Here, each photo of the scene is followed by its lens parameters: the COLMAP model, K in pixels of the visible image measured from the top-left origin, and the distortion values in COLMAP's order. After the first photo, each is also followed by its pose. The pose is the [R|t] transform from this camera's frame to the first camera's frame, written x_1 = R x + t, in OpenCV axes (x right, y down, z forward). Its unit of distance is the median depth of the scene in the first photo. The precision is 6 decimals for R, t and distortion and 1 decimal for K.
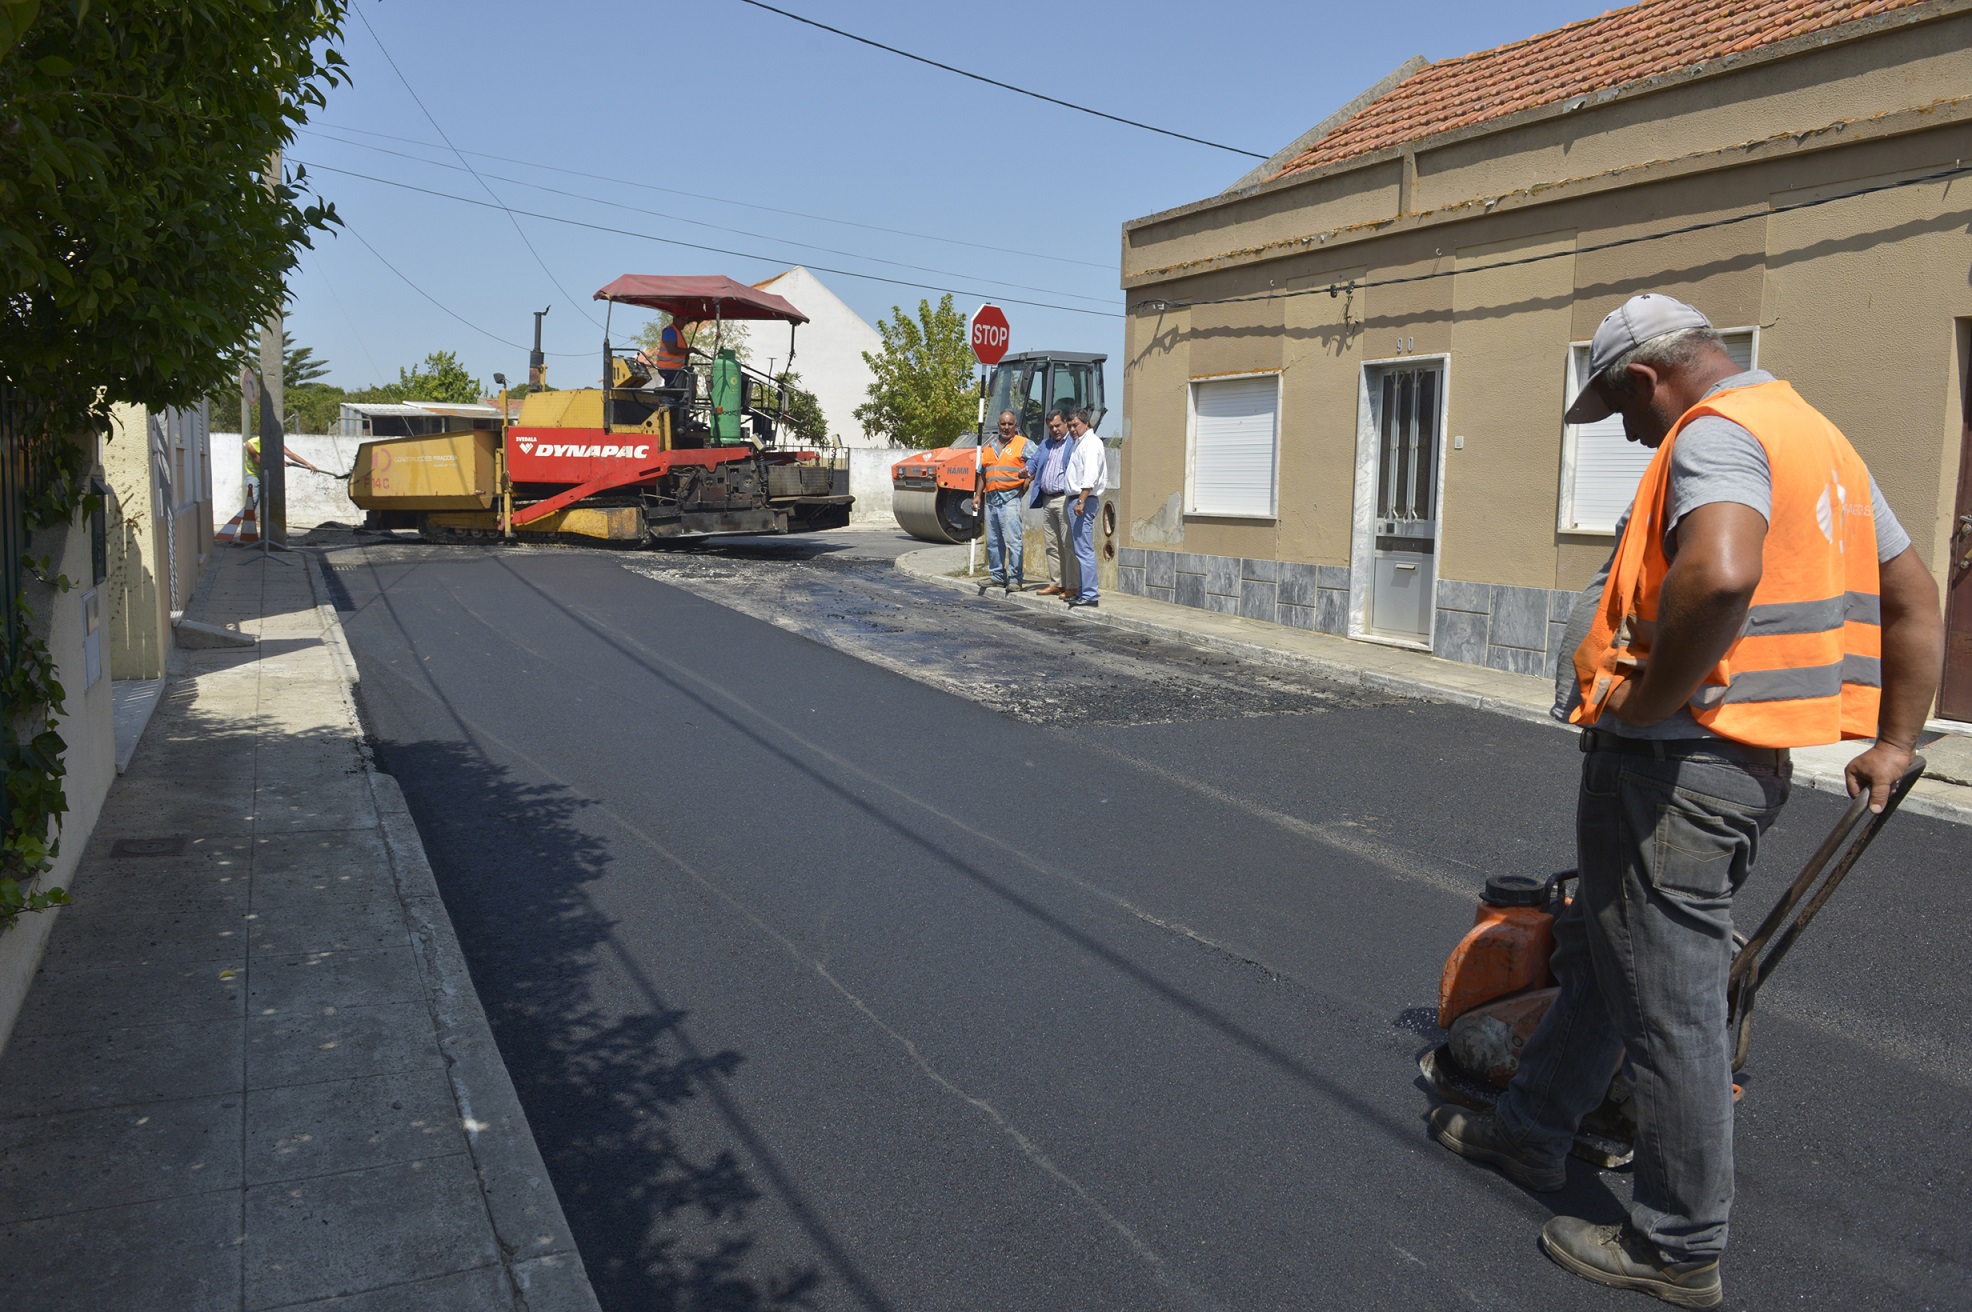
lens RADIAL K [[1401.2, 0, 985.0], [0, 1401.2, 693.2], [0, 0, 1]] dist [-0.042334, 0.004397]
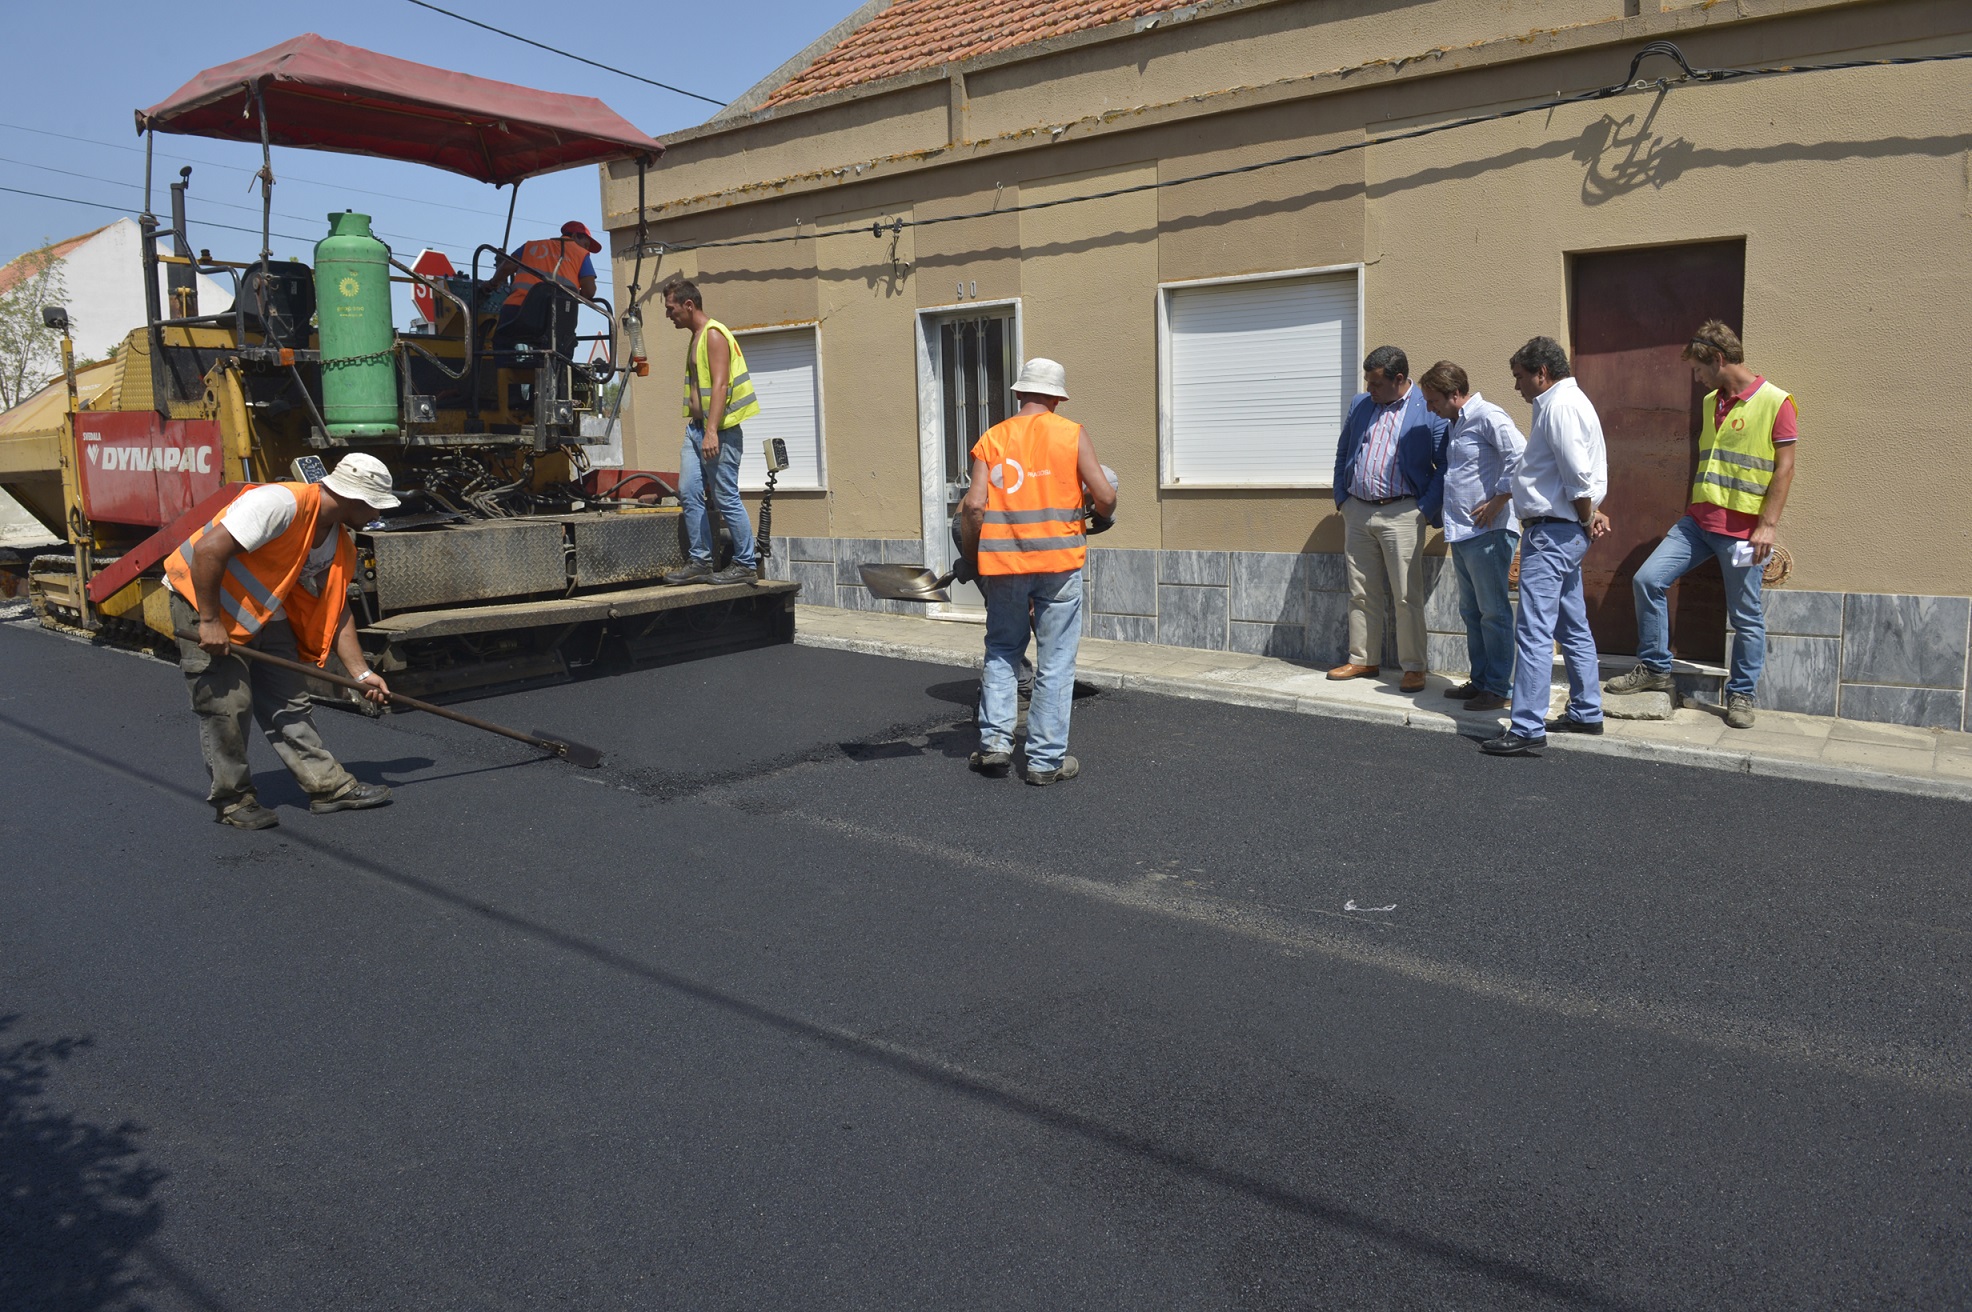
lens RADIAL K [[1401.2, 0, 985.0], [0, 1401.2, 693.2], [0, 0, 1]] dist [-0.042334, 0.004397]
pose [[0.910772, -0.108595, 0.398375, -0.076386], [0.100325, 0.994084, 0.041618, -0.026999], [-0.400537, 0.002062, 0.916278, 0.168384]]
